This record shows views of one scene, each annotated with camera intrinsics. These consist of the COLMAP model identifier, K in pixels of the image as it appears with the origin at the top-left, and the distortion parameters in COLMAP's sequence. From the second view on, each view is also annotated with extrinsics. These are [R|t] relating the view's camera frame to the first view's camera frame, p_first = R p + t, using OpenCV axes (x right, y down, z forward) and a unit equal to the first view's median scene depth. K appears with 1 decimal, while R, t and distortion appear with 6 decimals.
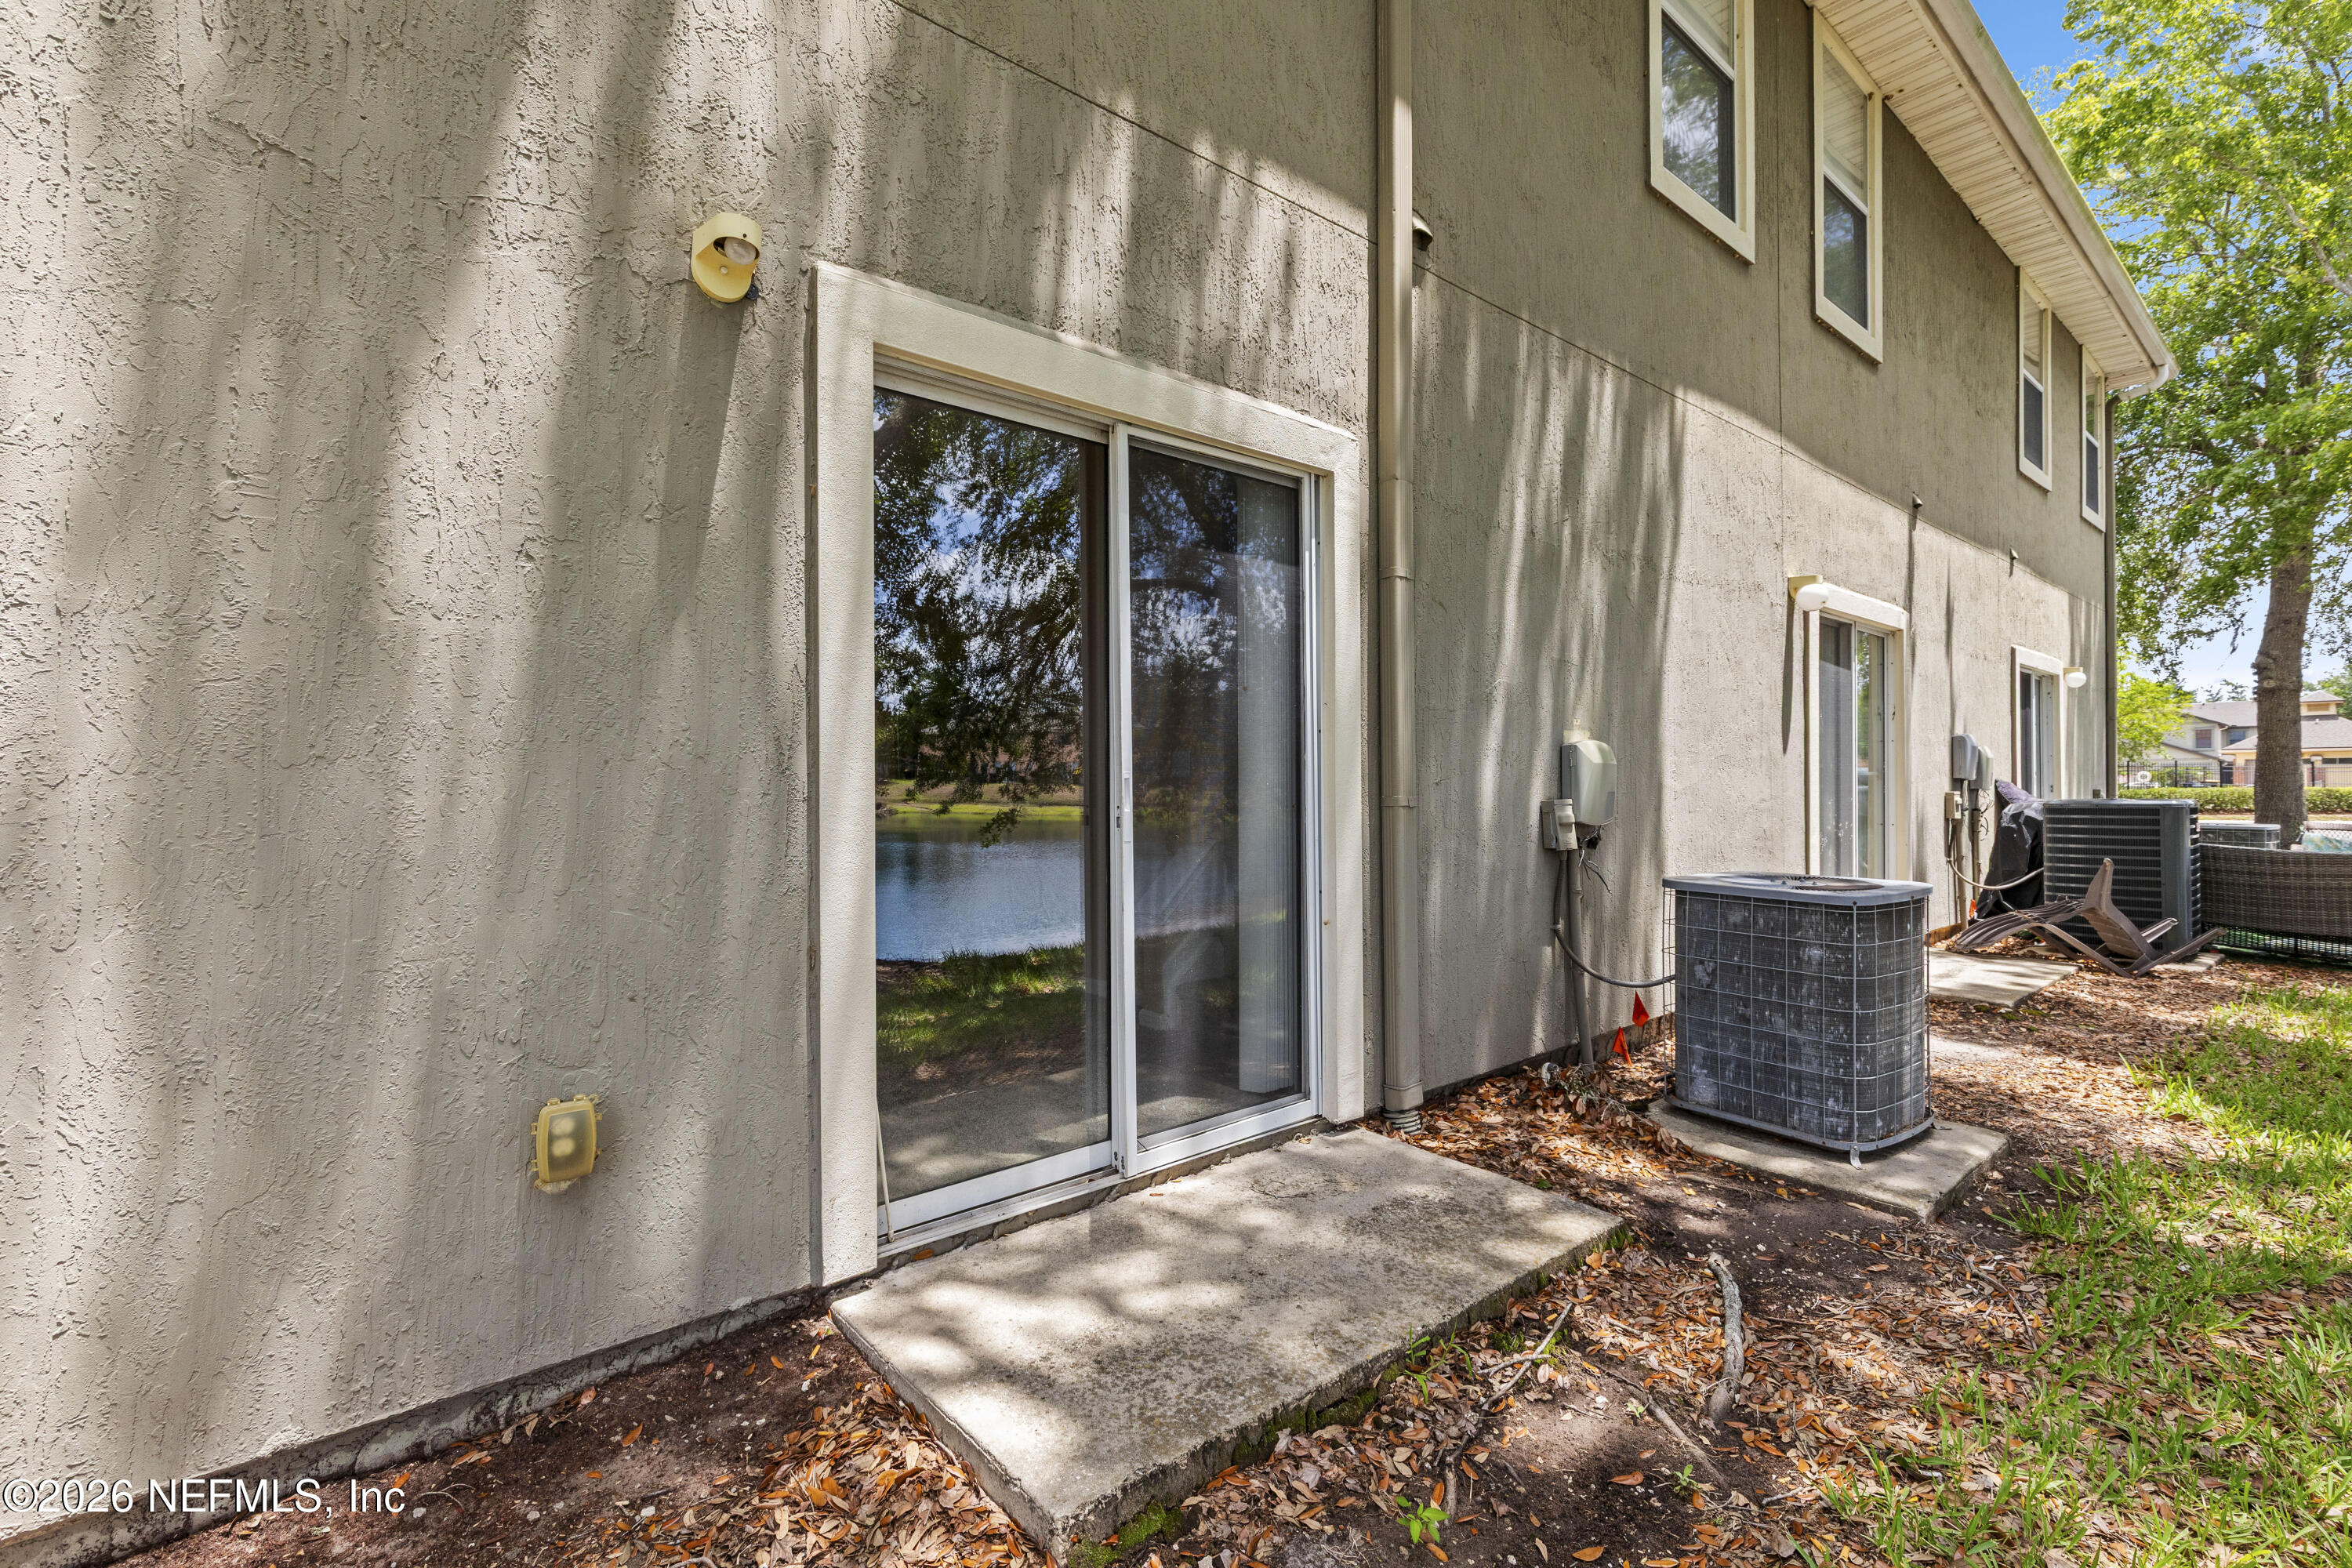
lens RADIAL K [[1073.7, 0, 1180.1], [0, 1073.7, 778.8], [0, 0, 1]] dist [0.003118, -0.001038]
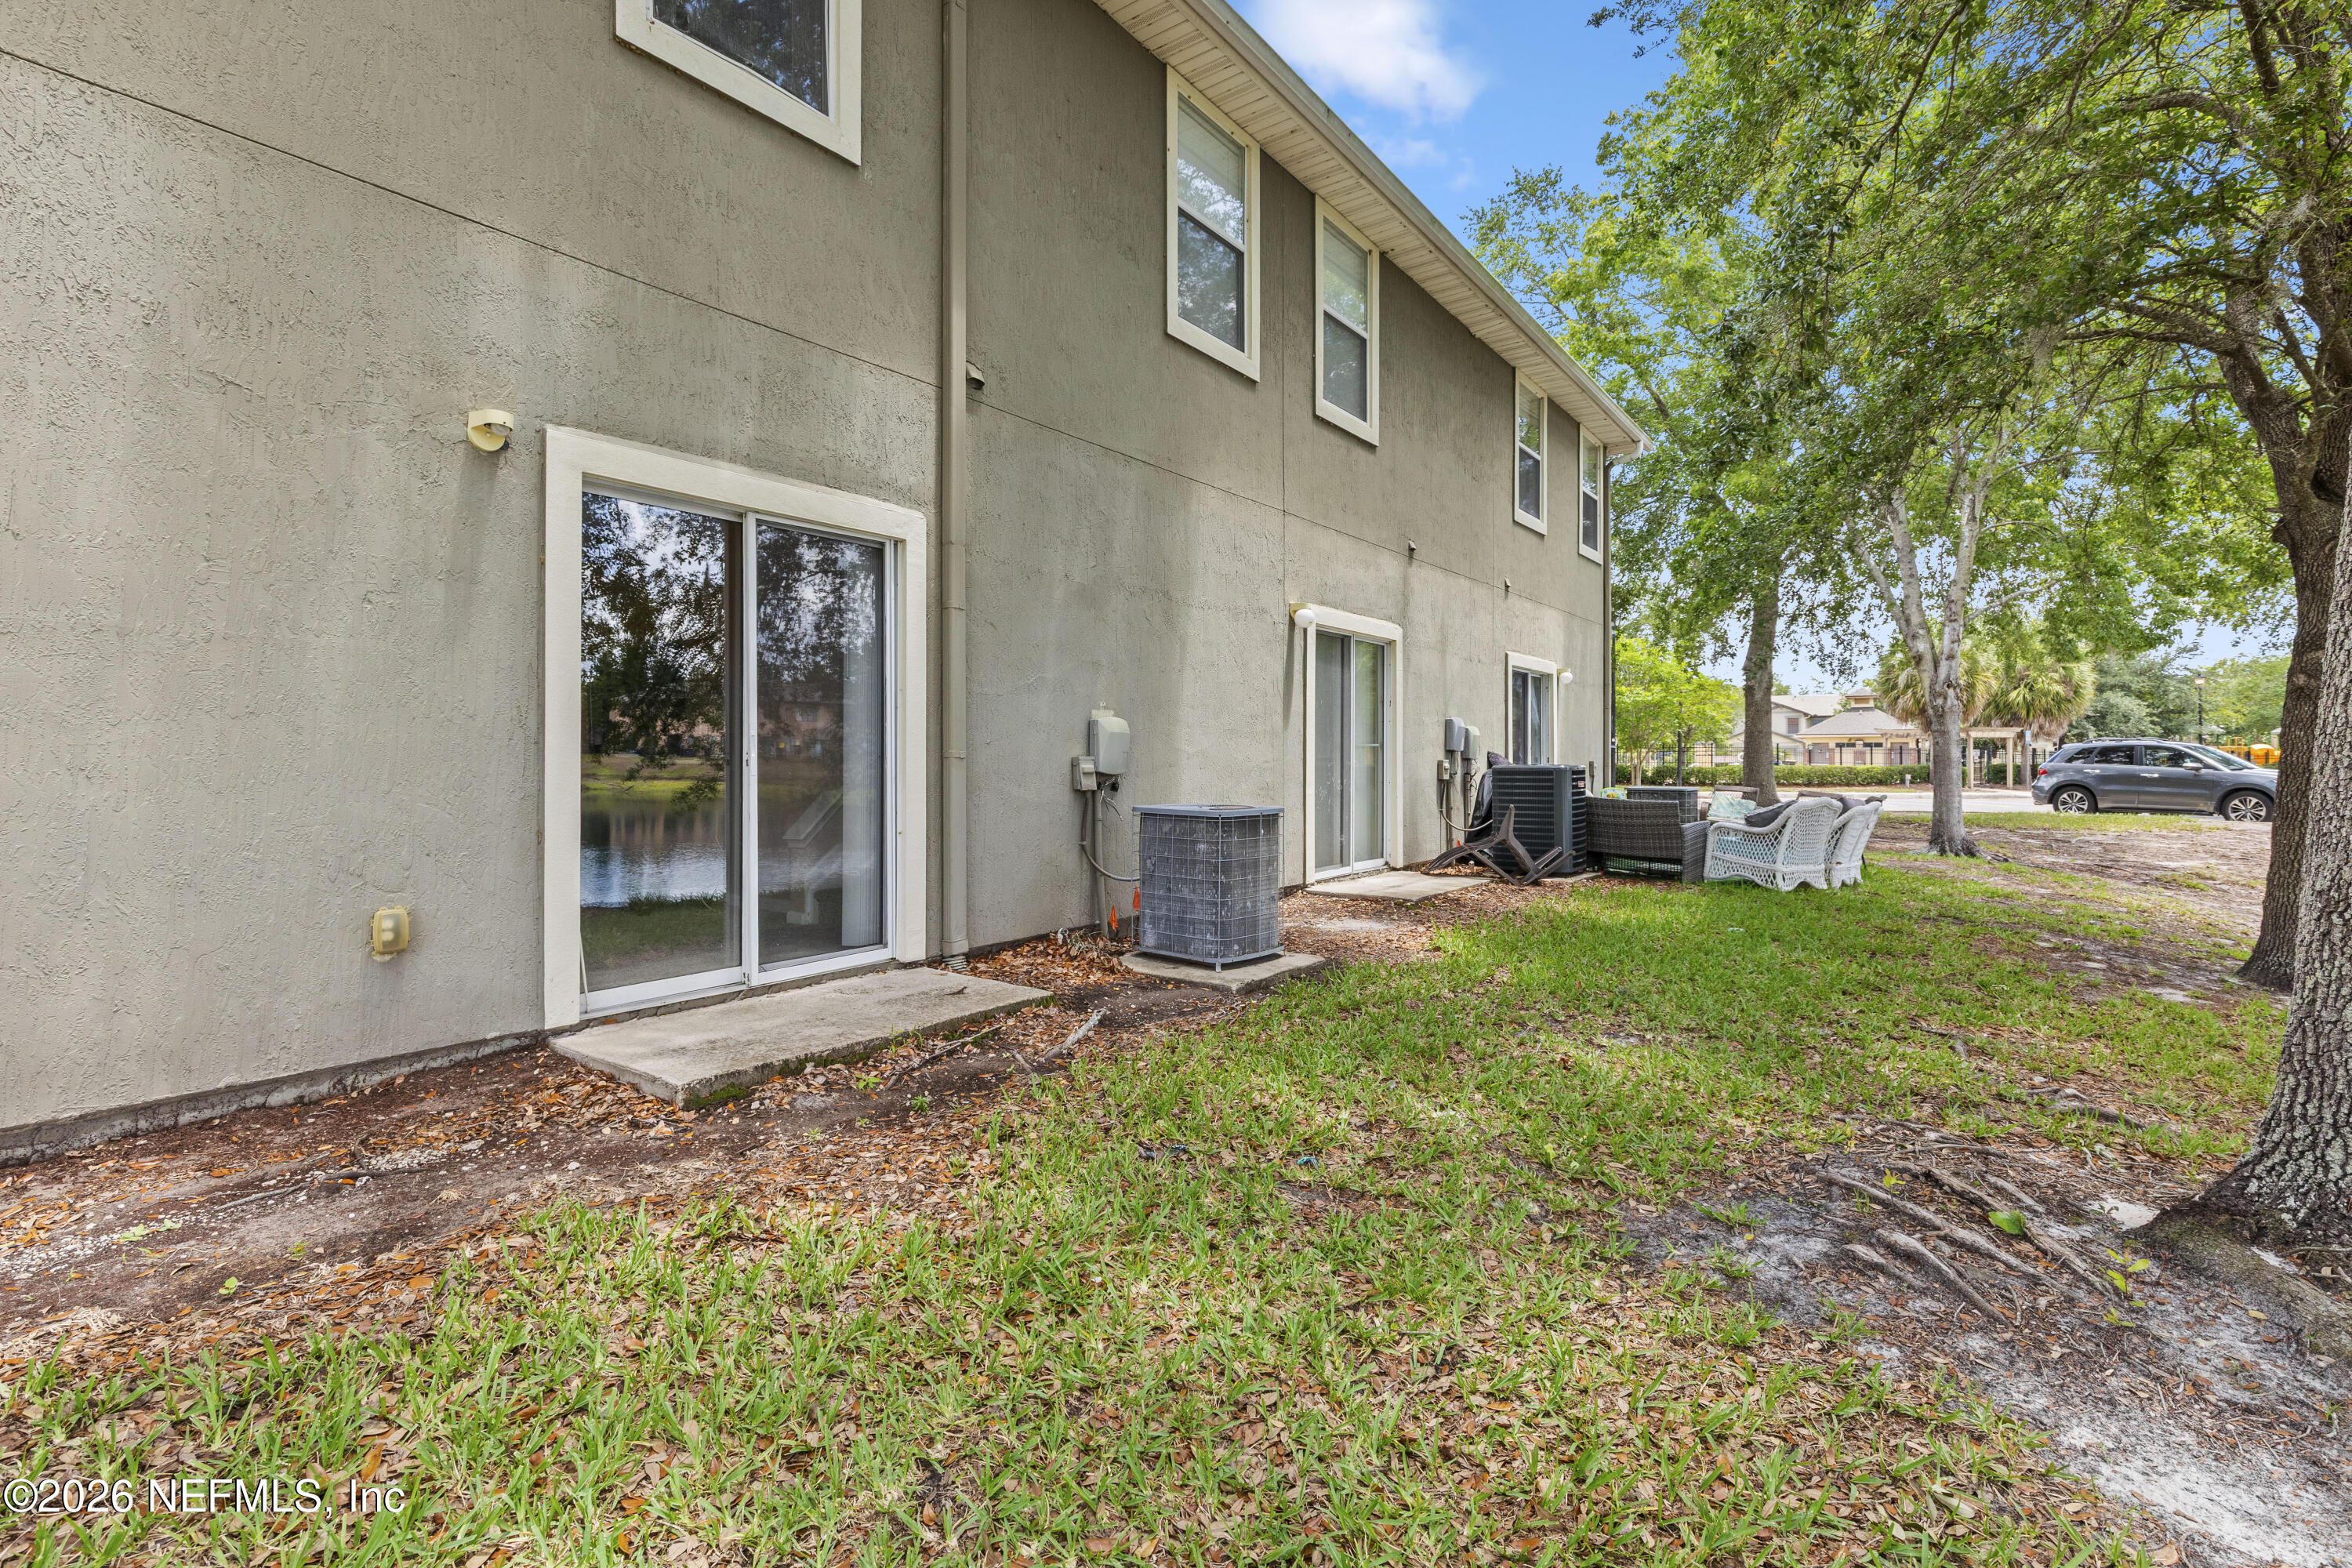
lens RADIAL K [[1073.7, 0, 1164.8], [0, 1073.7, 746.8], [0, 0, 1]] dist [0.003118, -0.001038]
pose [[0.971410, 0.006971, 0.237306, 0.134653], [-0.005077, 0.999950, -0.008591, 0.021969], [-0.237354, 0.007141, 0.971397, -0.558265]]
